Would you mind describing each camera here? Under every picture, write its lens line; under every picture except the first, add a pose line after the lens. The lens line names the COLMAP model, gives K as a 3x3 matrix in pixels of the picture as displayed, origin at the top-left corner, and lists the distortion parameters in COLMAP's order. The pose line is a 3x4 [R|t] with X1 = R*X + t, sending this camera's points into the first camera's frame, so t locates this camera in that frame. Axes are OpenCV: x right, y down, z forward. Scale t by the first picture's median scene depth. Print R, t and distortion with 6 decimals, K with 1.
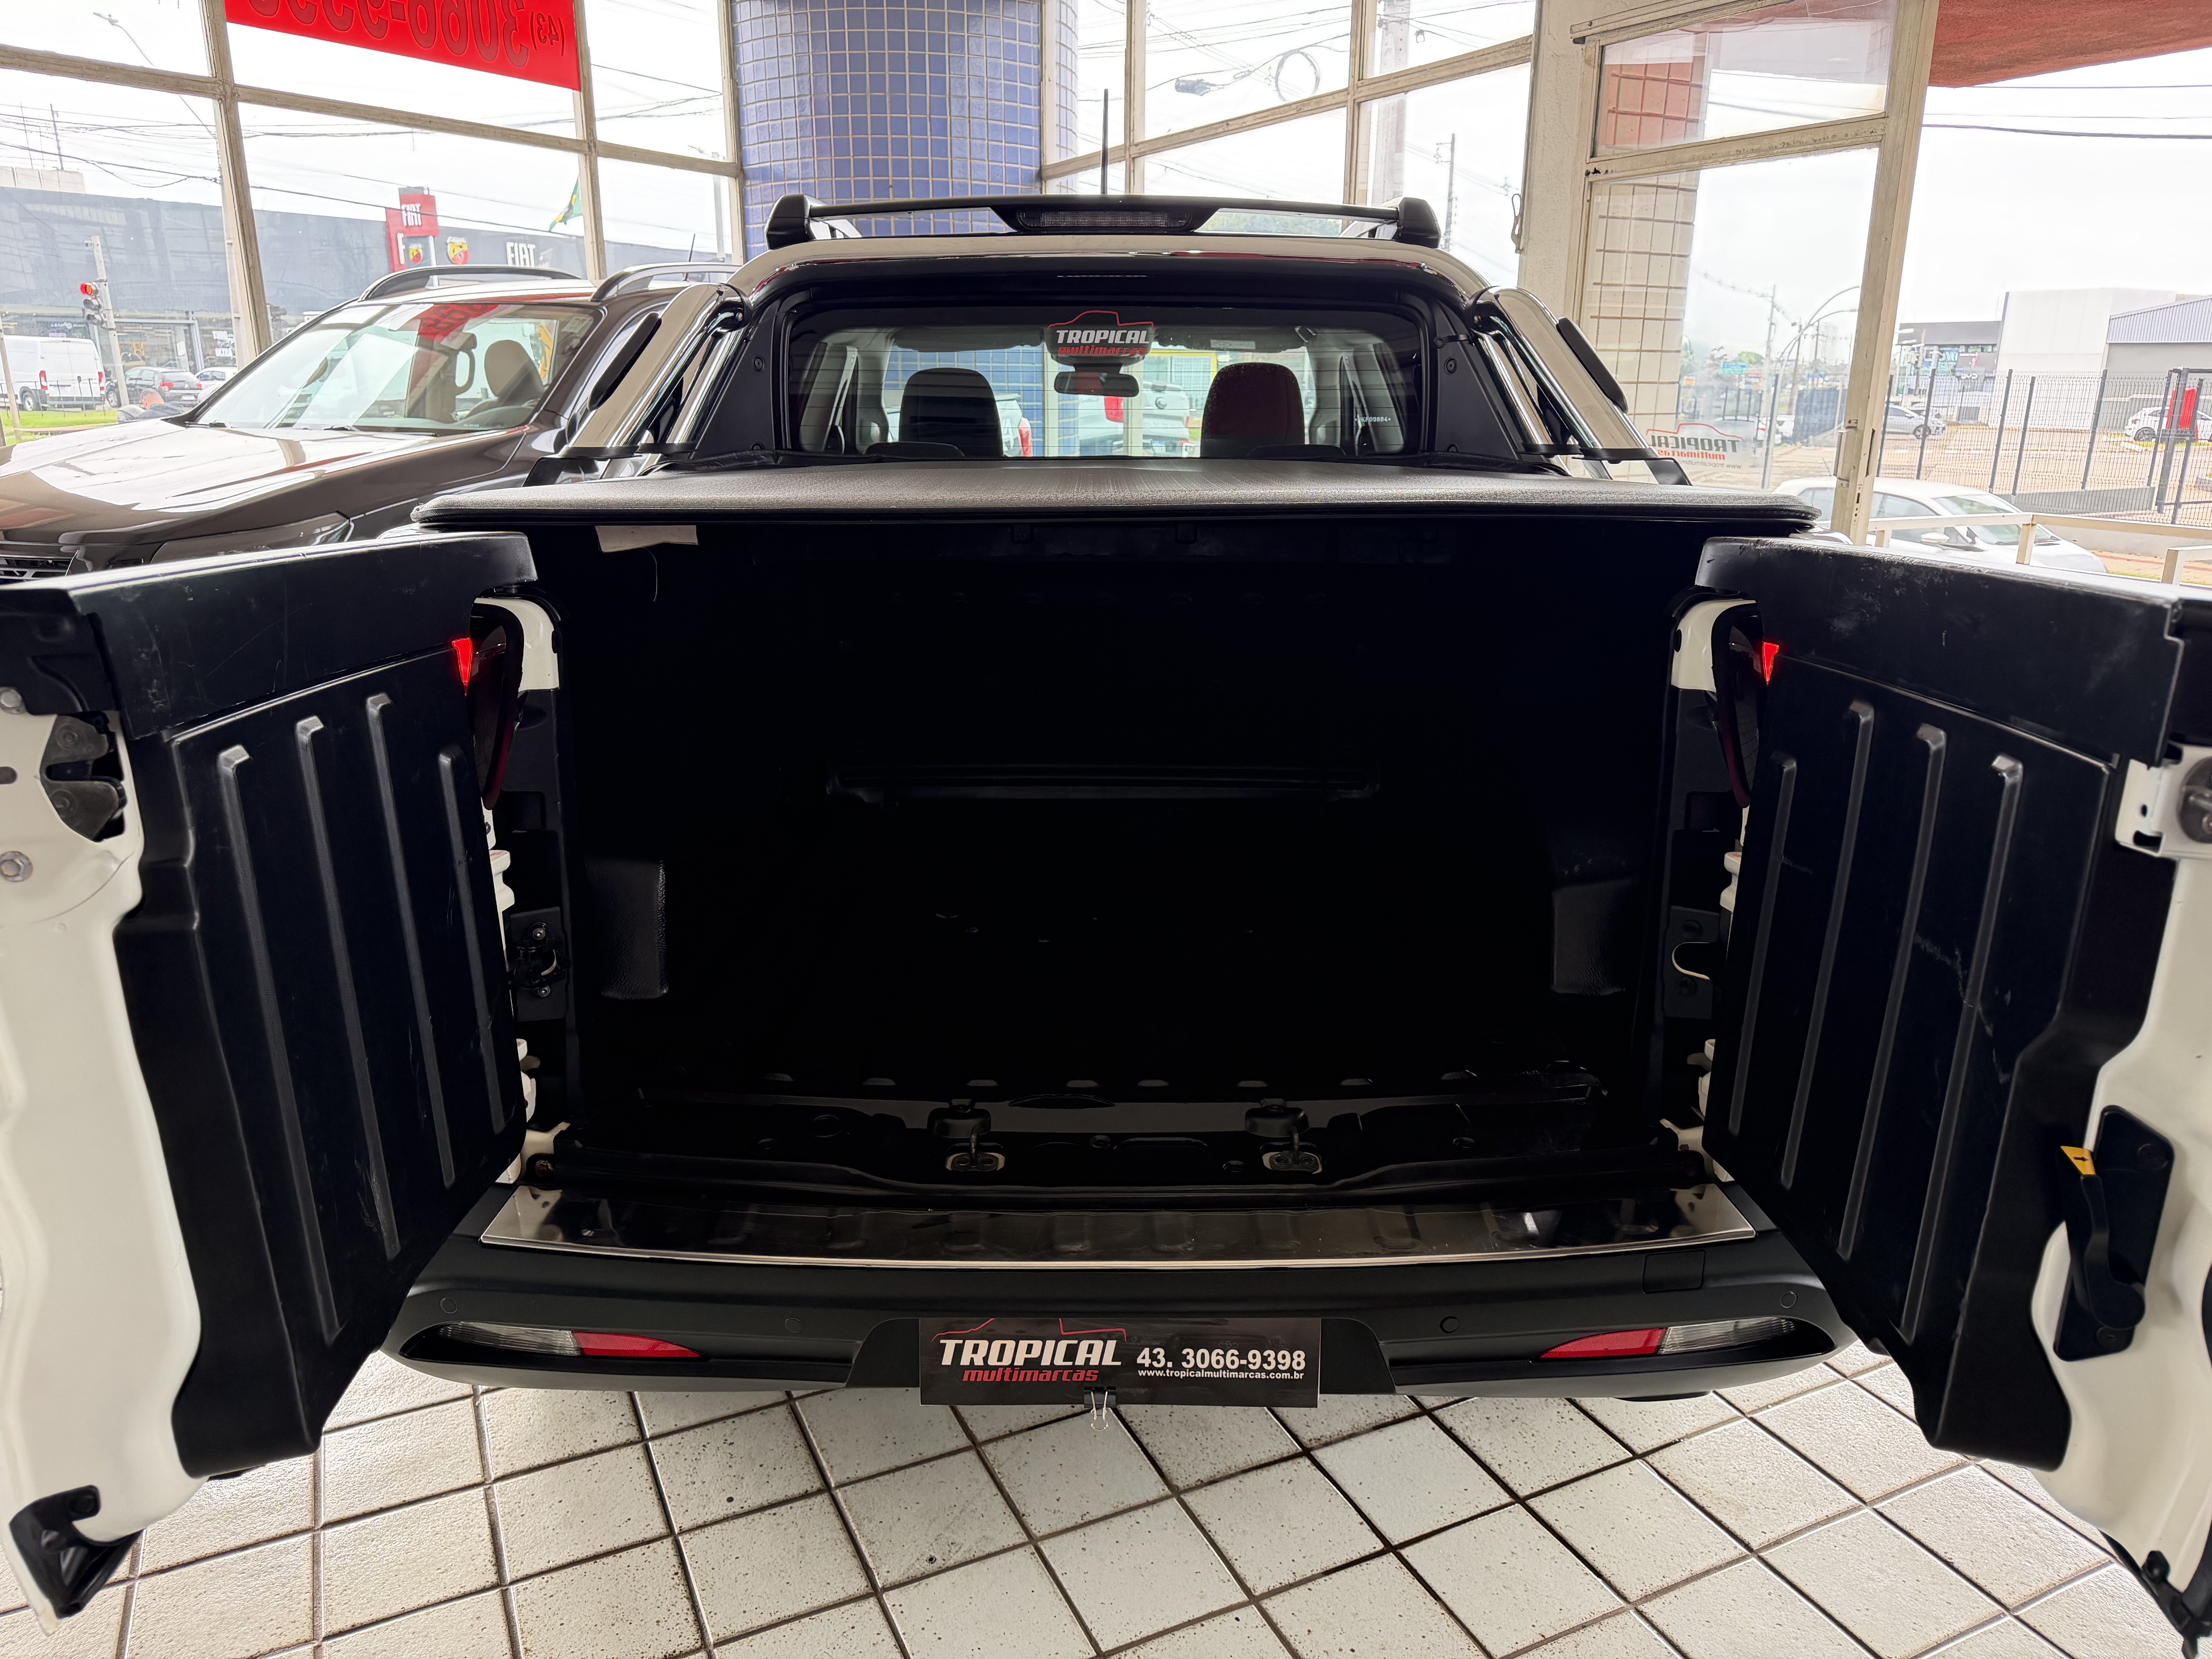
lens RADIAL K [[1563.2, 0, 1106.8], [0, 1563.2, 819.4], [0, 0, 1]] dist [0.021218, -0.027520]
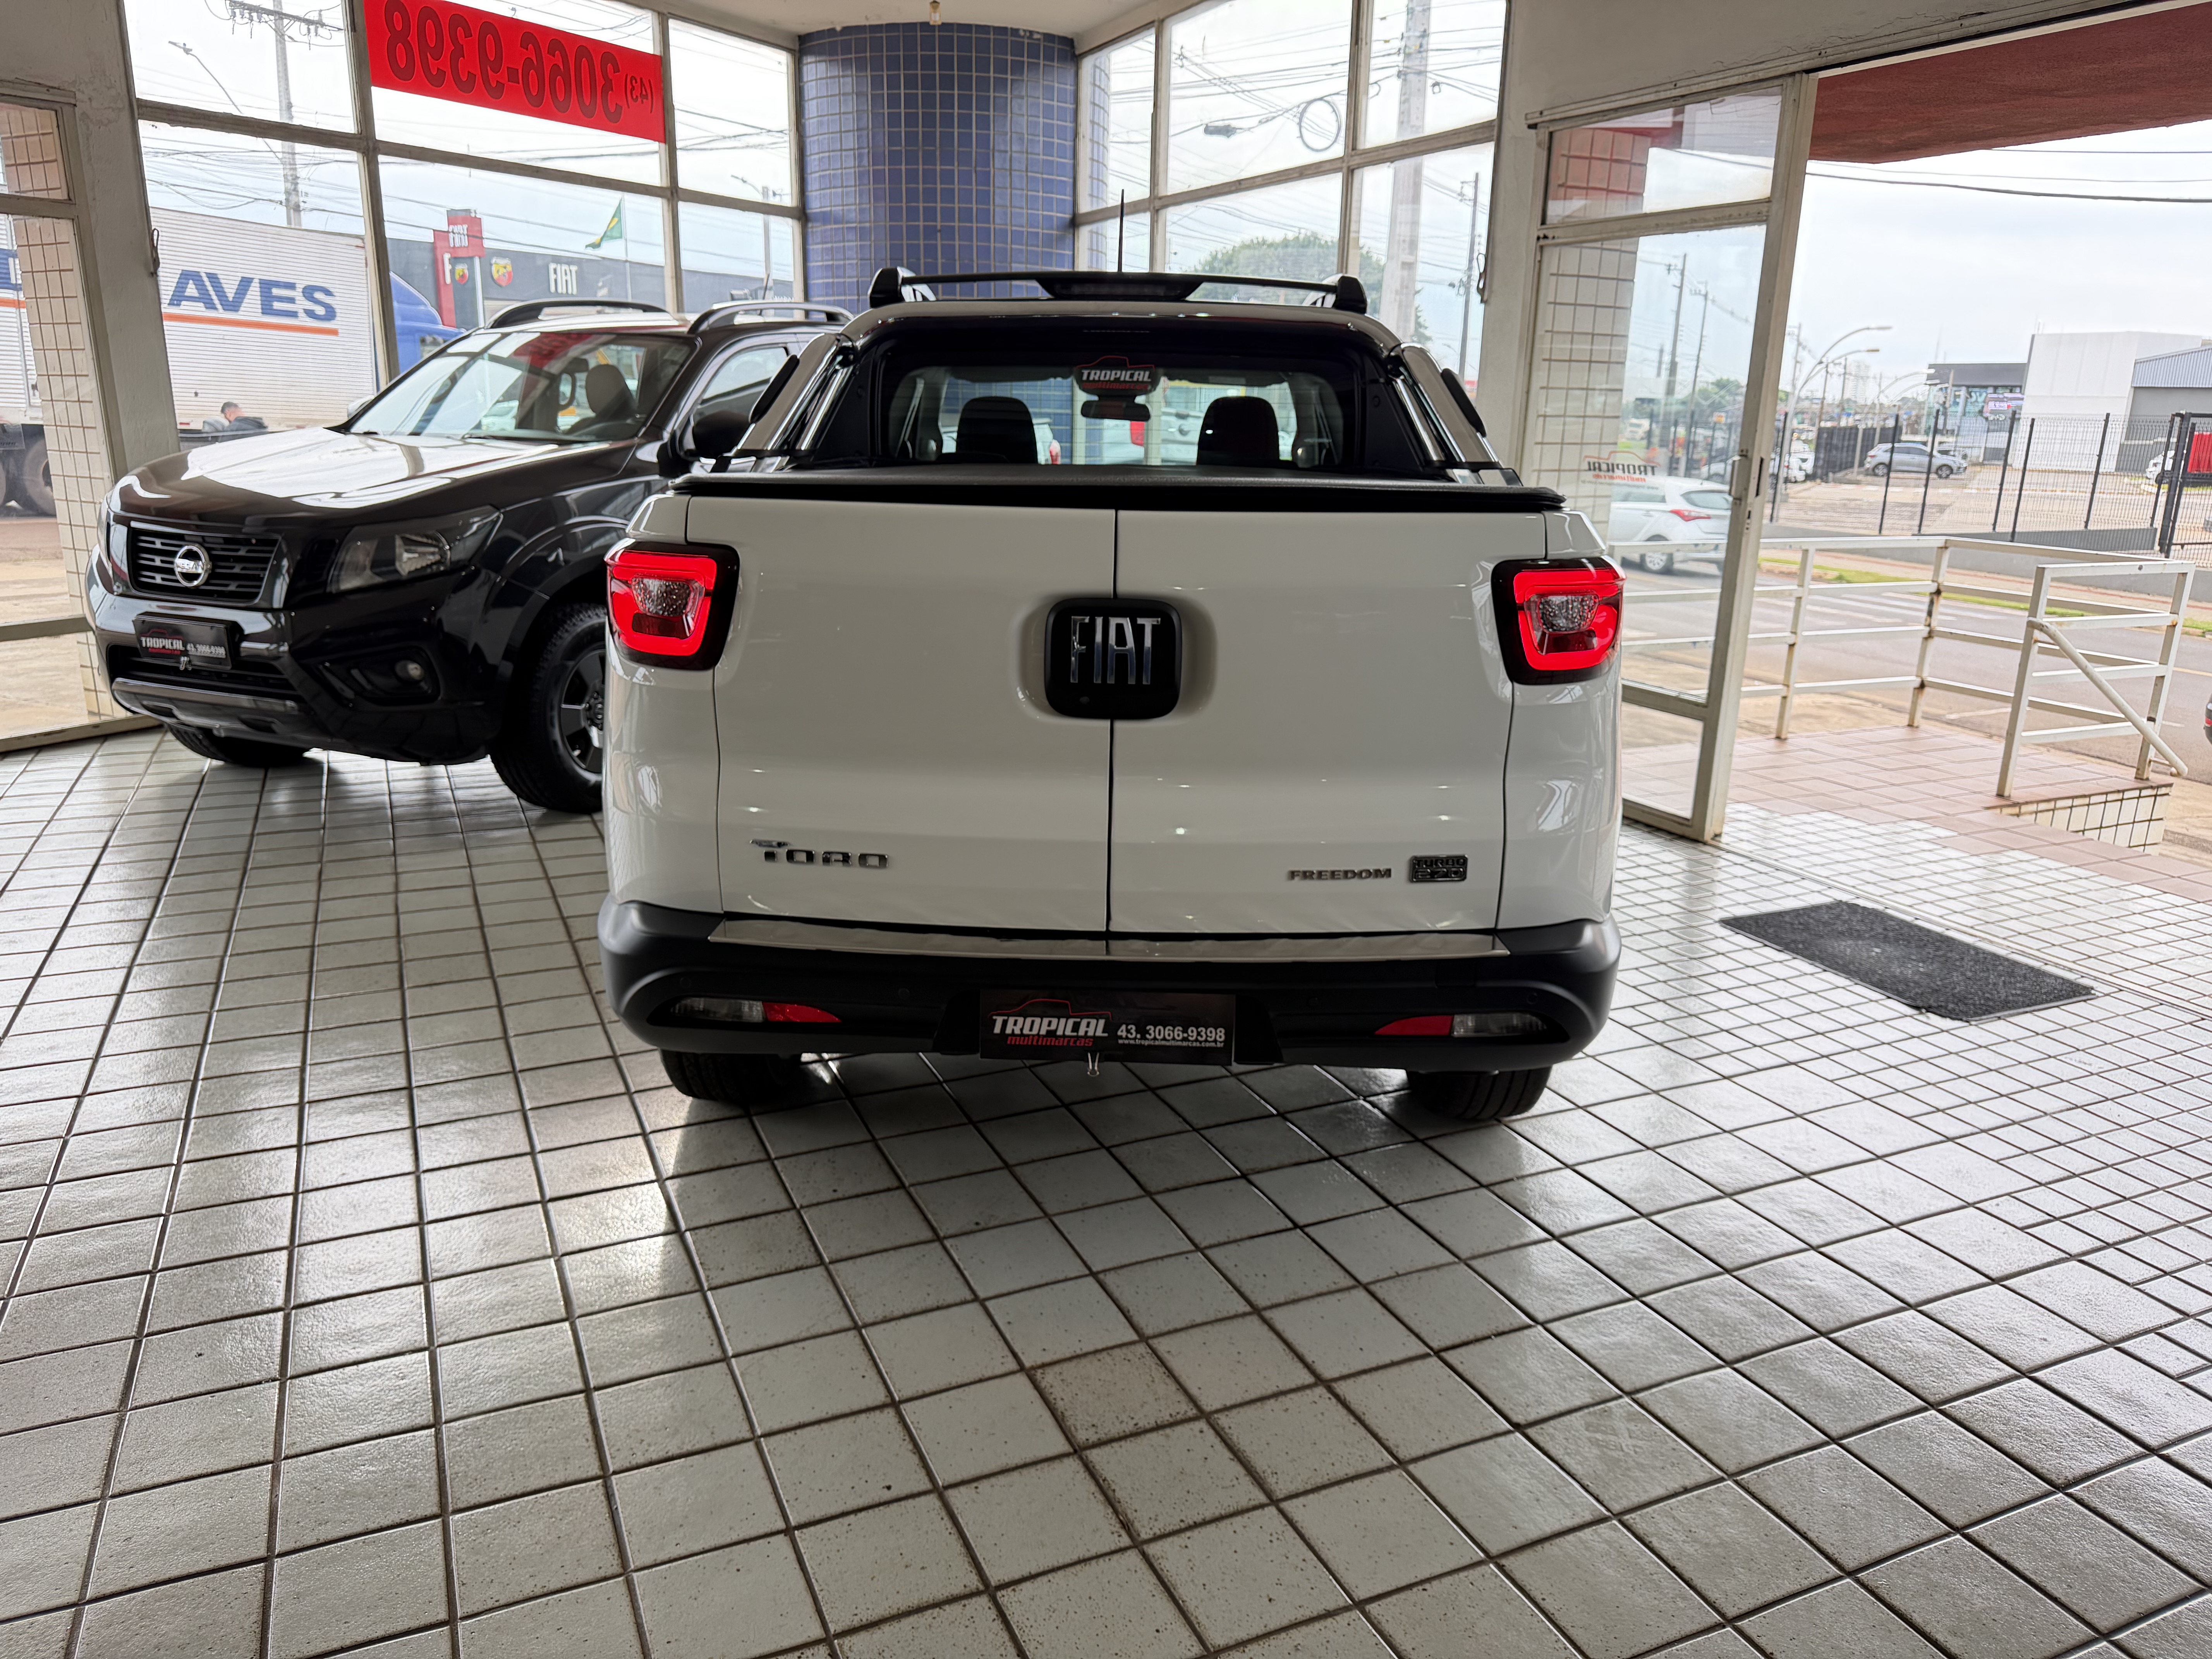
lens RADIAL K [[1568.7, 0, 1106.0], [0, 1568.7, 829.5], [0, 0, 1]] dist [0.034615, -0.051331]
pose [[0.999709, 0.019270, -0.014497, 0.007821], [-0.019435, 0.999747, -0.011349, 0.047959], [0.014275, 0.011628, 0.999830, -0.171029]]
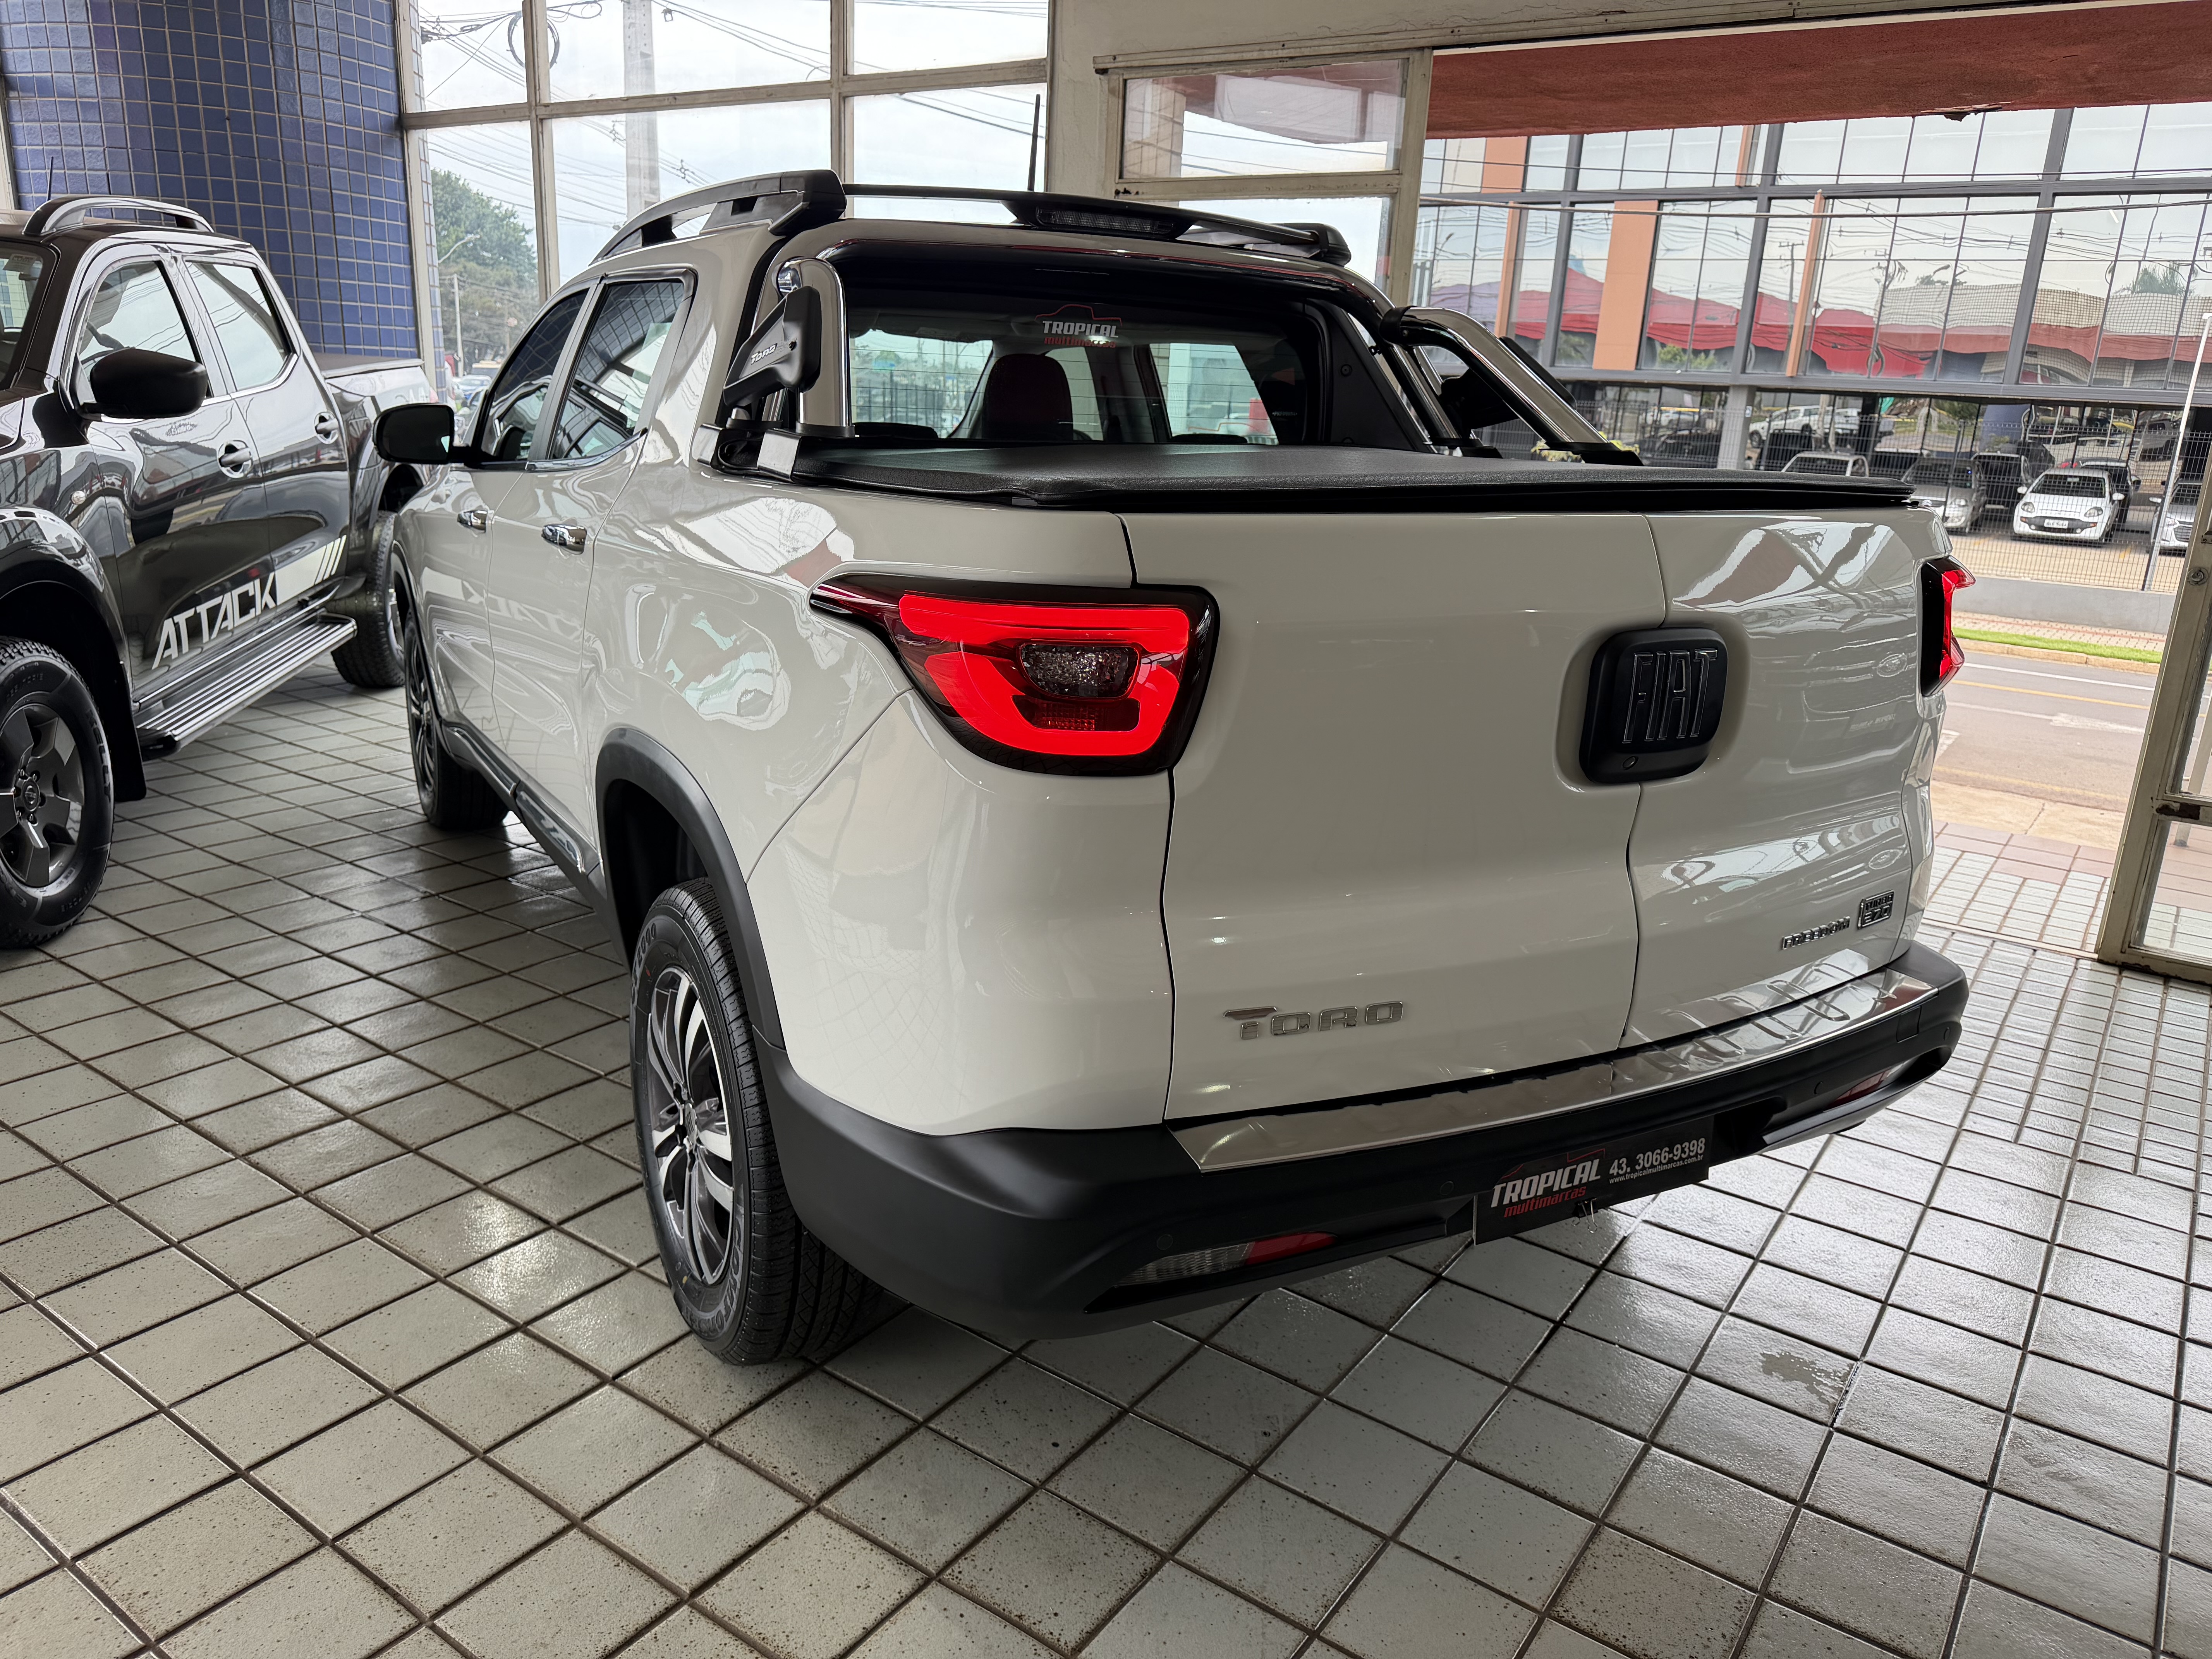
lens RADIAL K [[1590.9, 0, 1073.8], [0, 1590.9, 831.7], [0, 0, 1]] dist [0.002964, -0.010597]
pose [[0.877924, -0.096021, 0.469073, -0.277134], [0.090563, 0.995302, 0.034244, -0.002073], [-0.470157, 0.012417, 0.882495, 0.023268]]
